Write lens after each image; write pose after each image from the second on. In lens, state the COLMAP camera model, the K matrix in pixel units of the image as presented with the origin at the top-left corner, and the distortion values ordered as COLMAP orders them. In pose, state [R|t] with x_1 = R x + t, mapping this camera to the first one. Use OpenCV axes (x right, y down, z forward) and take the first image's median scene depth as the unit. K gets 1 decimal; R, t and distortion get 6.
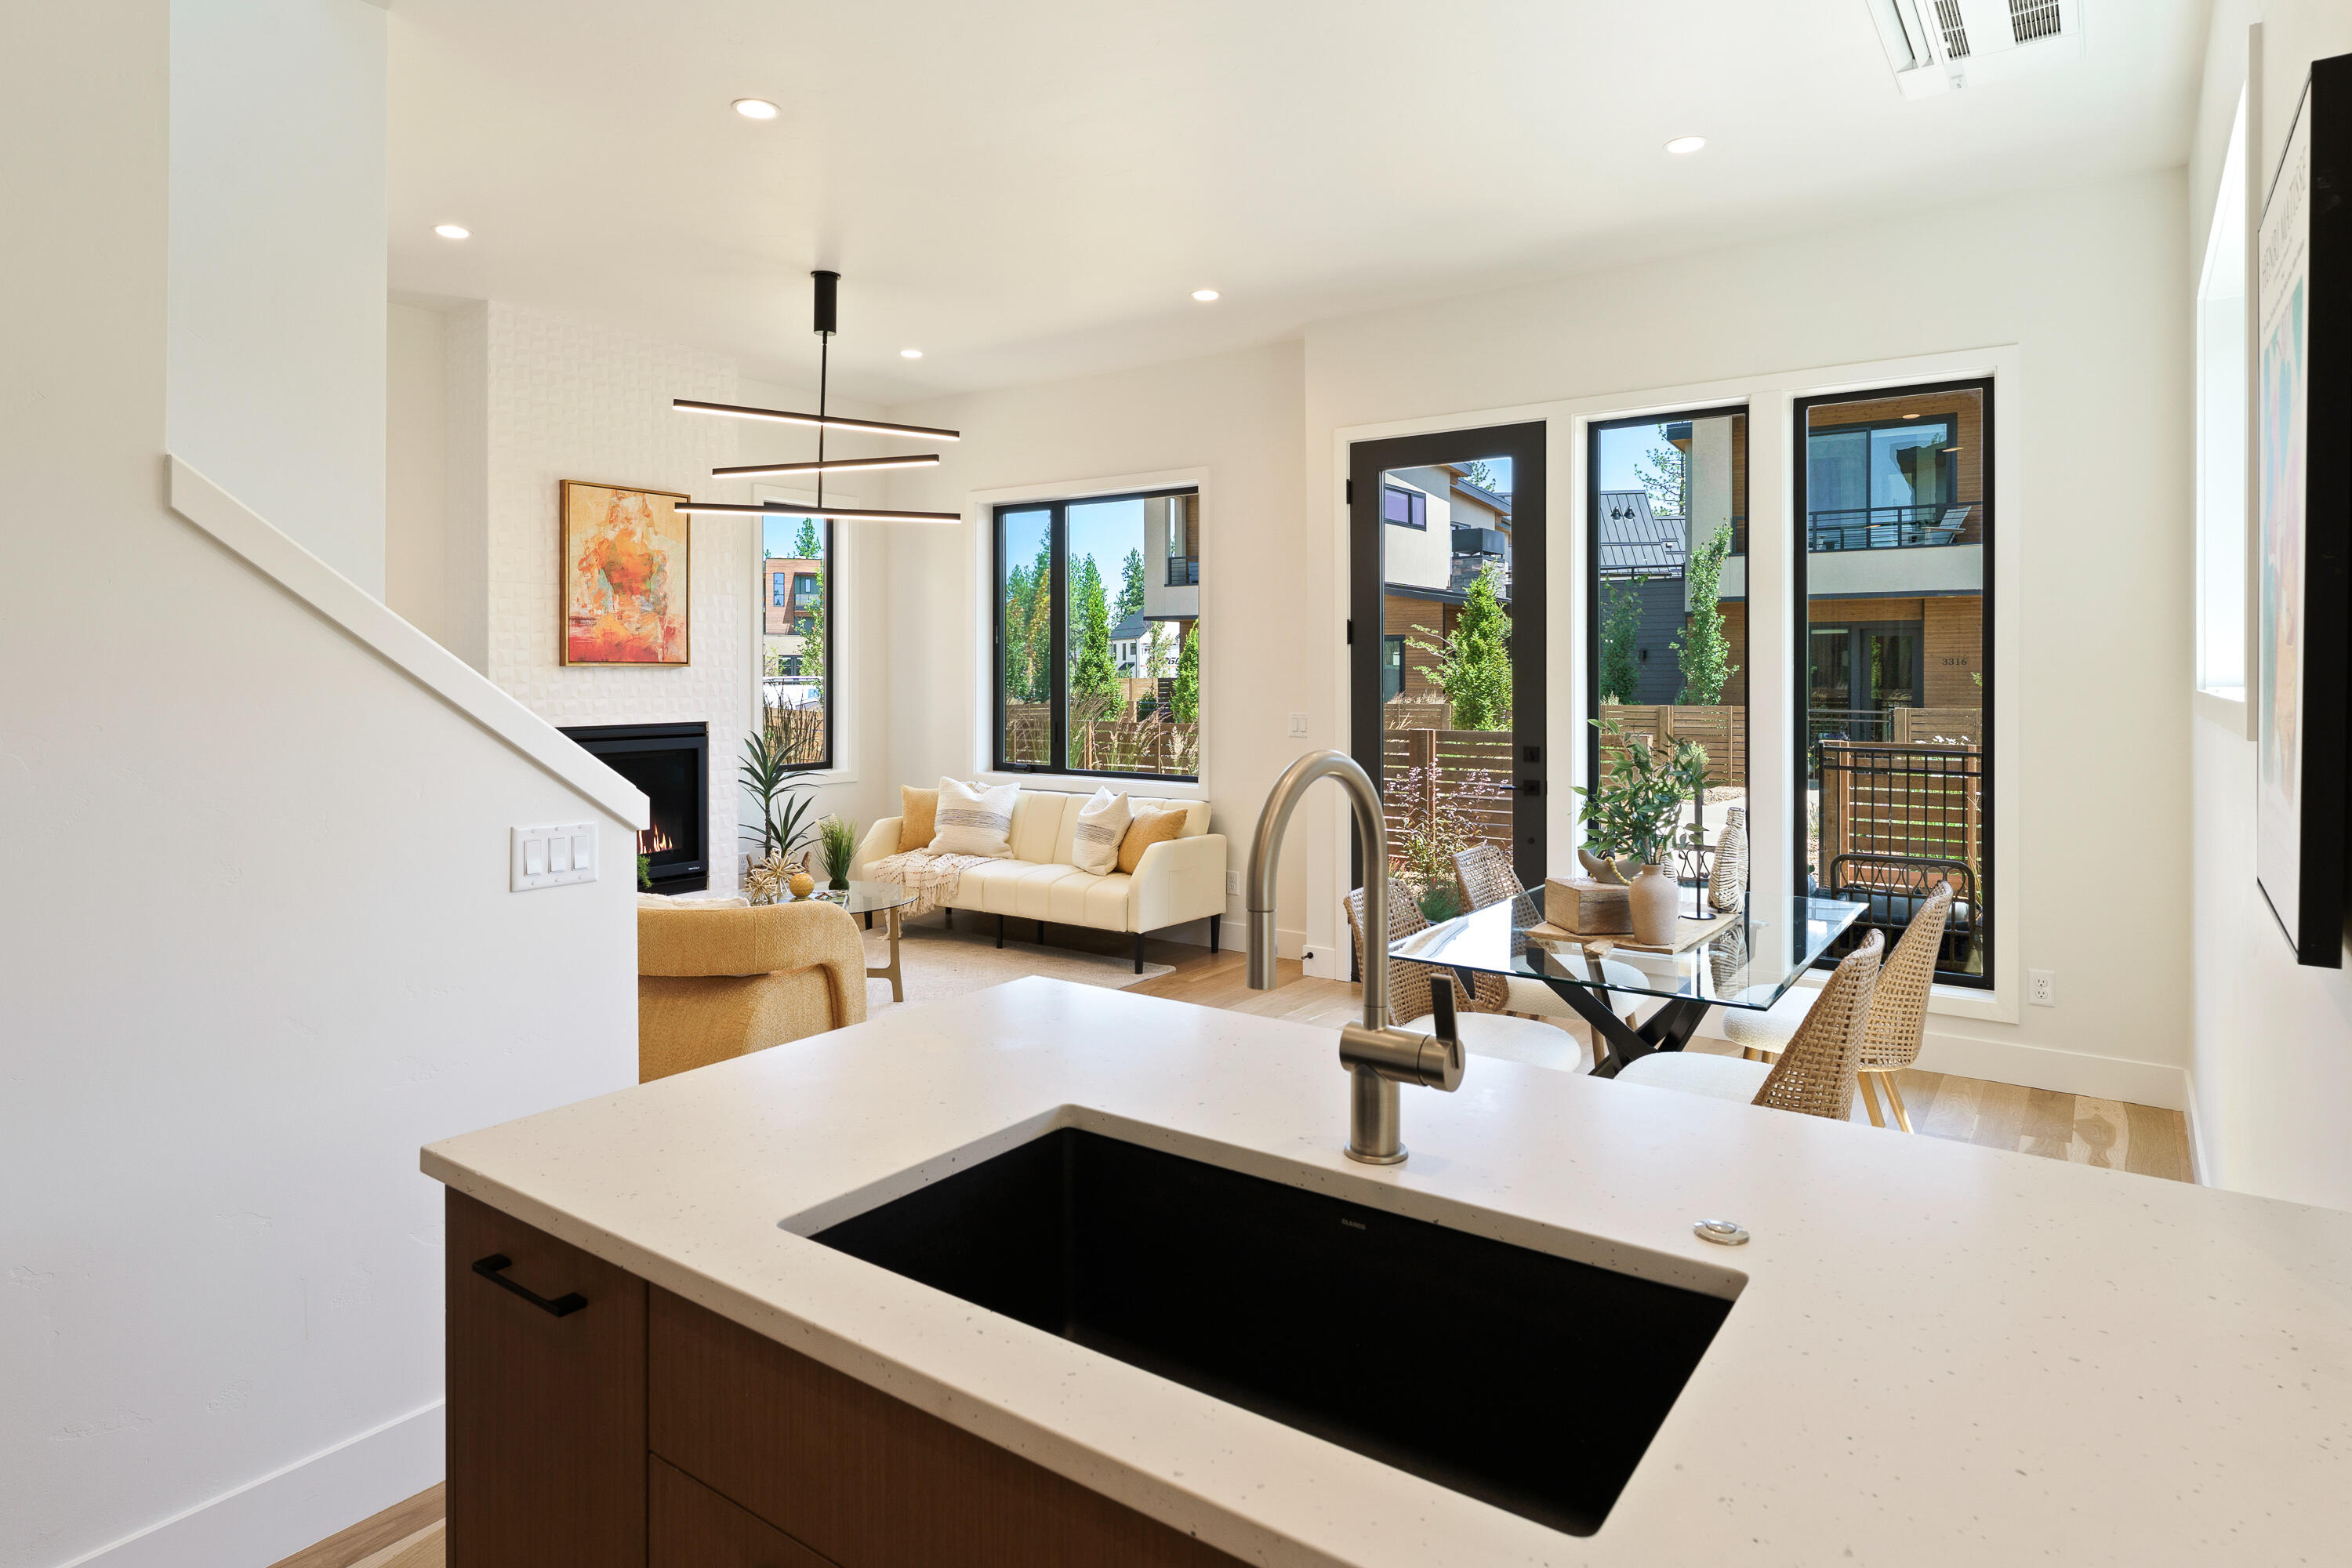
lens RADIAL K [[1309.2, 0, 1158.8], [0, 1309.2, 666.1], [0, 0, 1]] dist [0.017797, 0.000096]
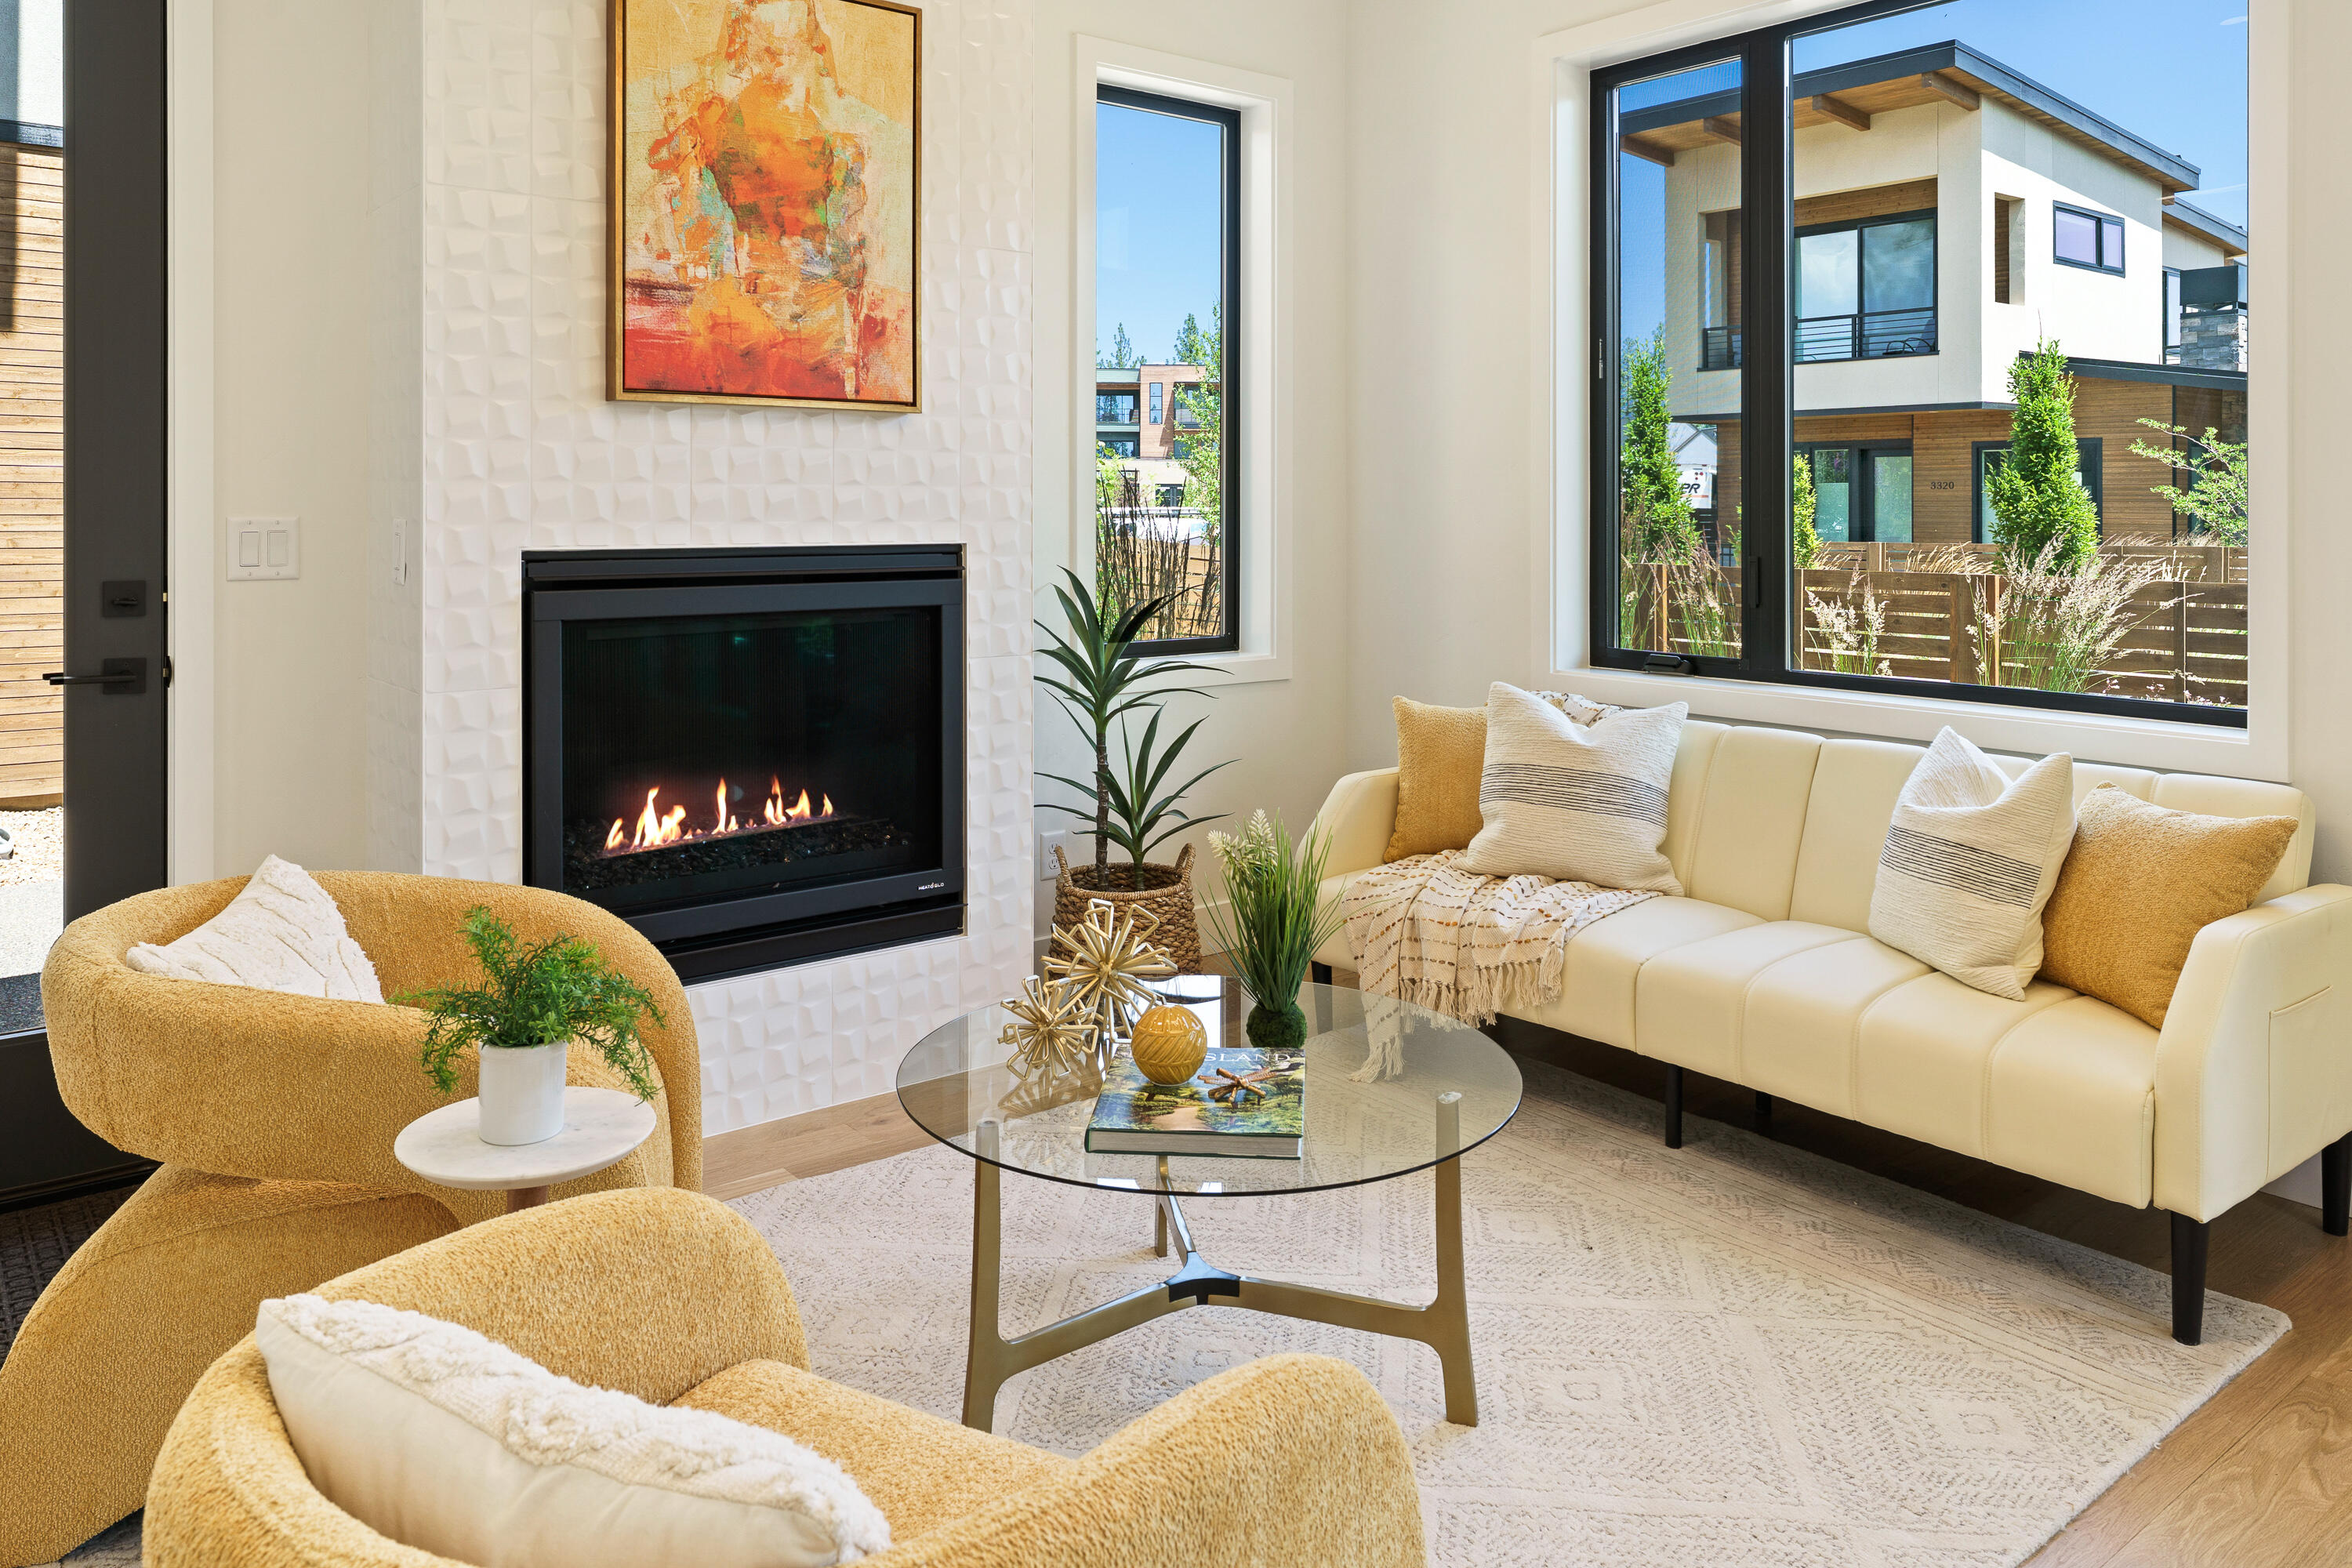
lens RADIAL K [[1627.3, 0, 1175.5], [0, 1627.3, 514.6], [0, 0, 1]] dist [-0.005033, 0.005537]
pose [[0.963495, 0.003405, -0.267704, -0.134184], [-0.001022, 0.999959, 0.009037, 0.027801], [0.267724, -0.008434, 0.963459, 0.504564]]
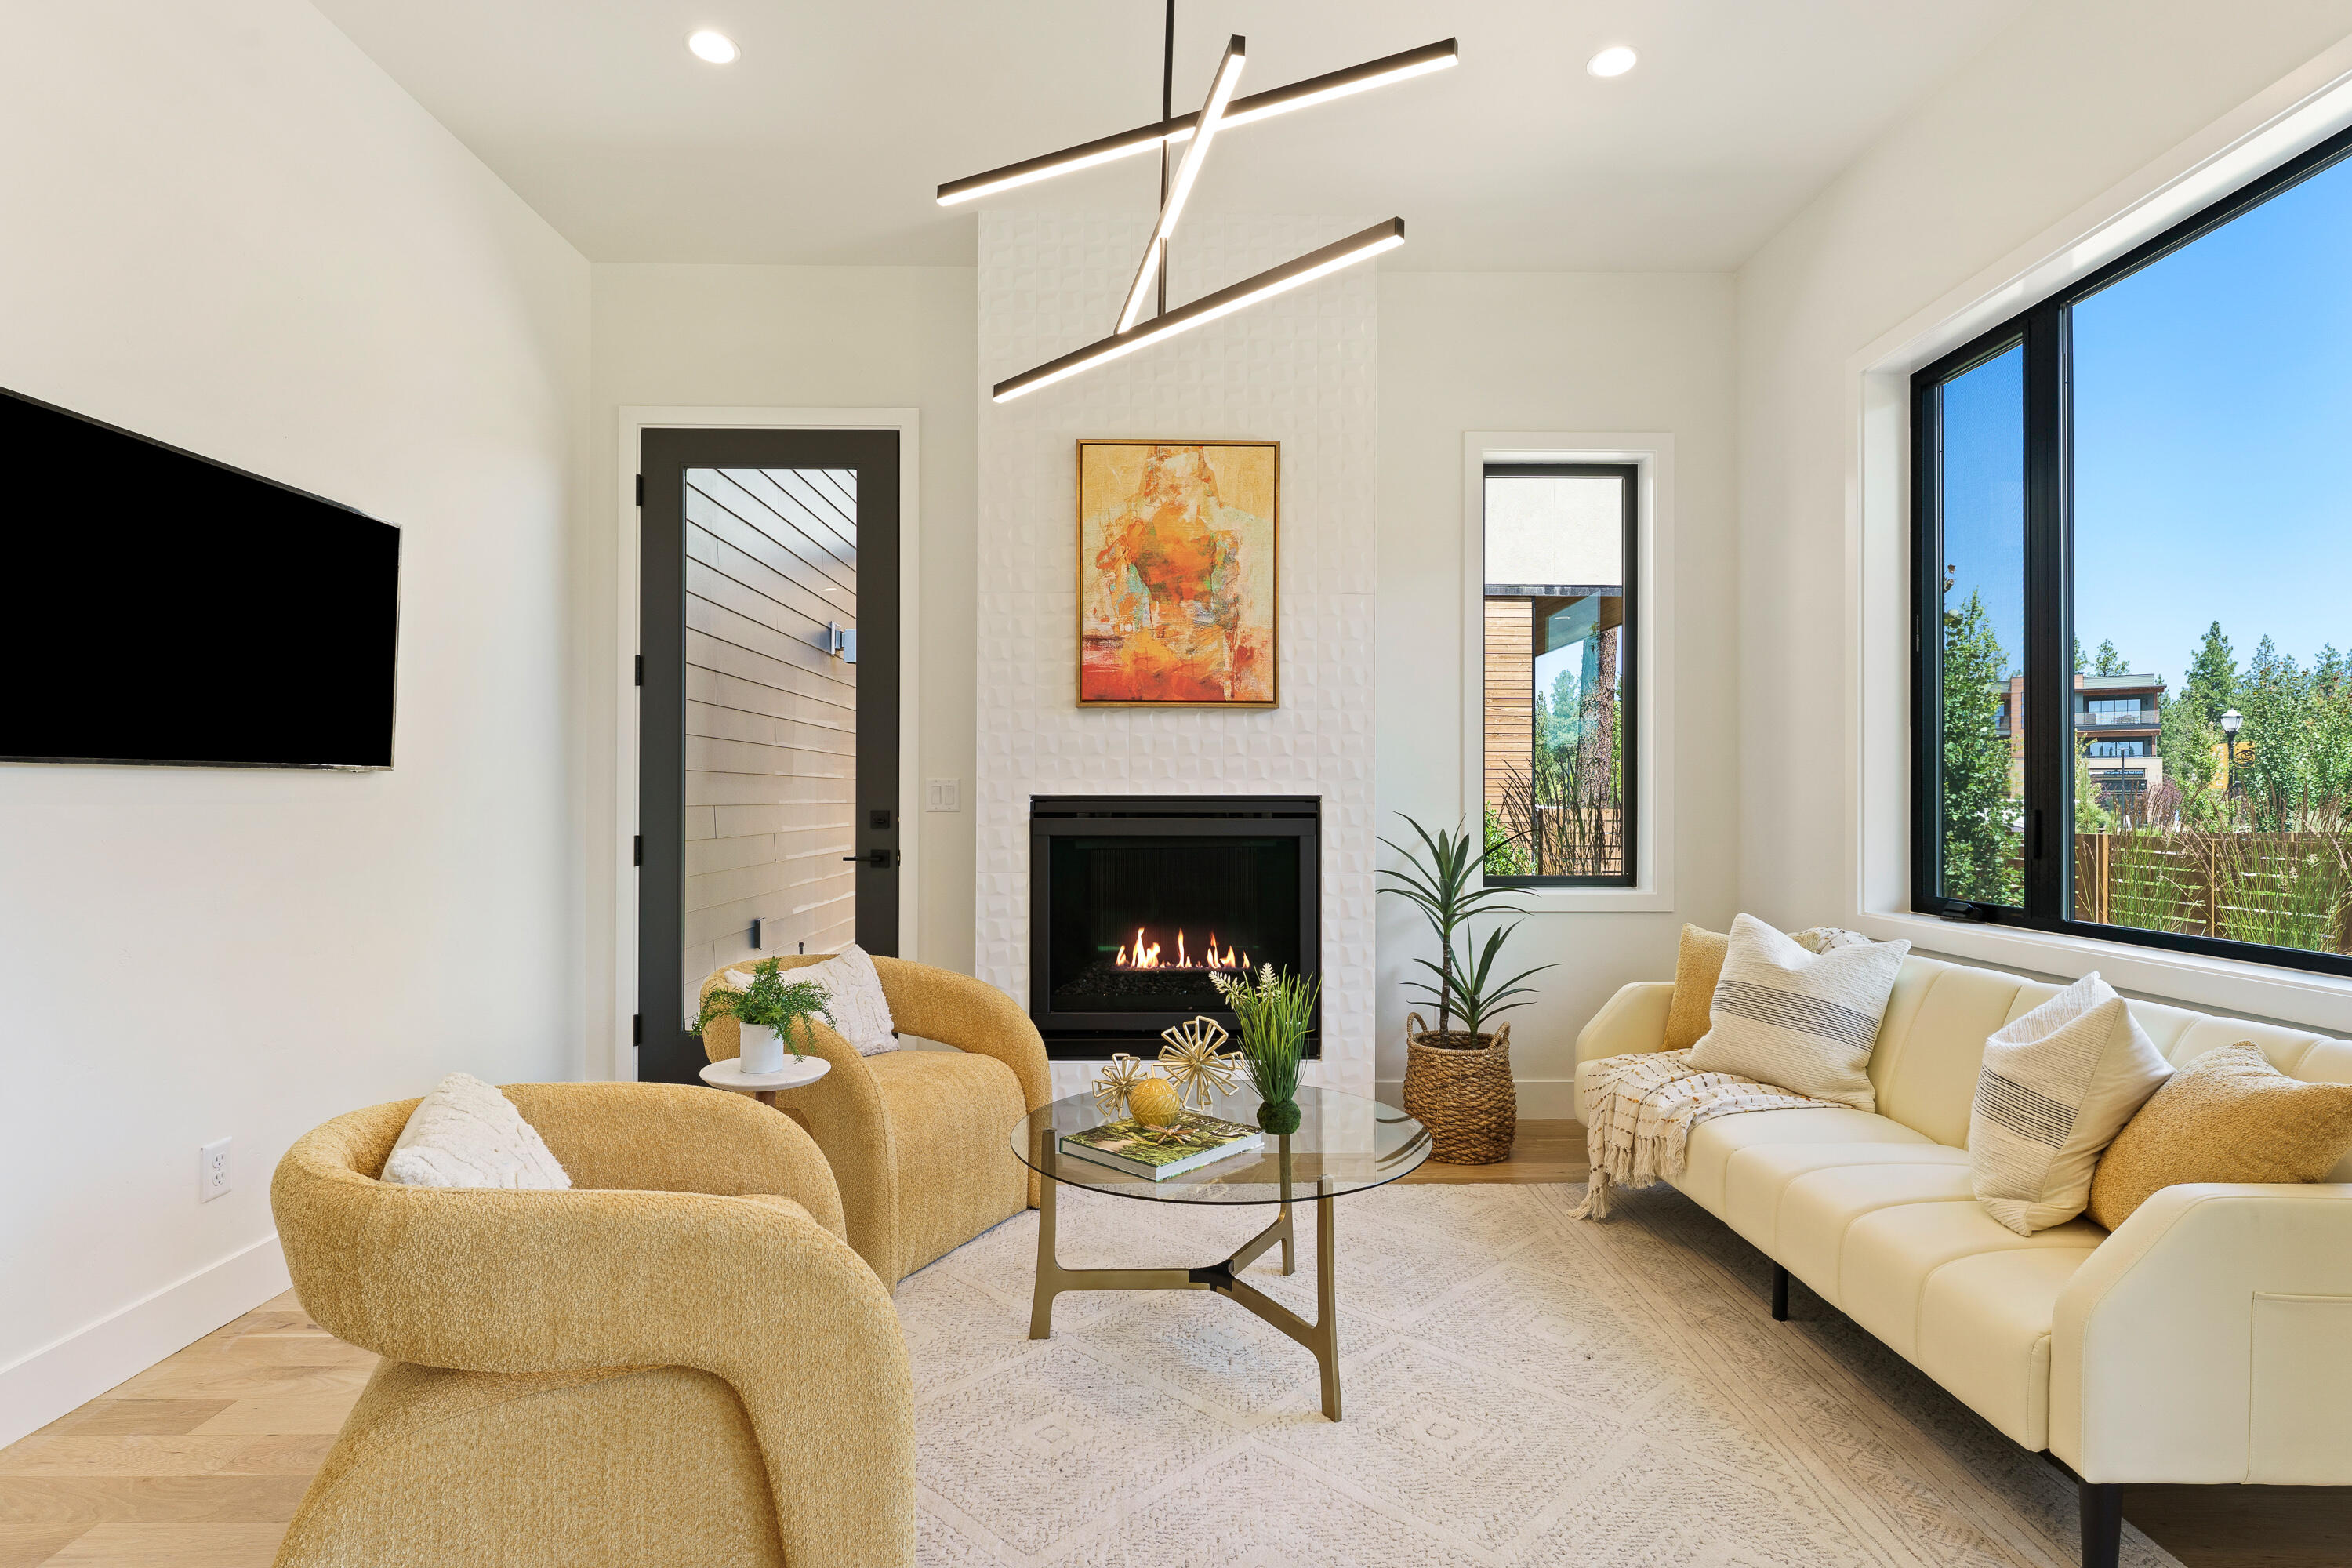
lens RADIAL K [[1157.2, 0, 1187.2], [0, 1157.2, 793.3], [0, 0, 1]] dist [0.002912, -0.002582]
pose [[0.604623, -0.002499, -0.796508, 0.064731], [0.001529, 0.999997, -0.001977, 0.042361], [0.796510, -0.000022, 0.604625, 0.609781]]
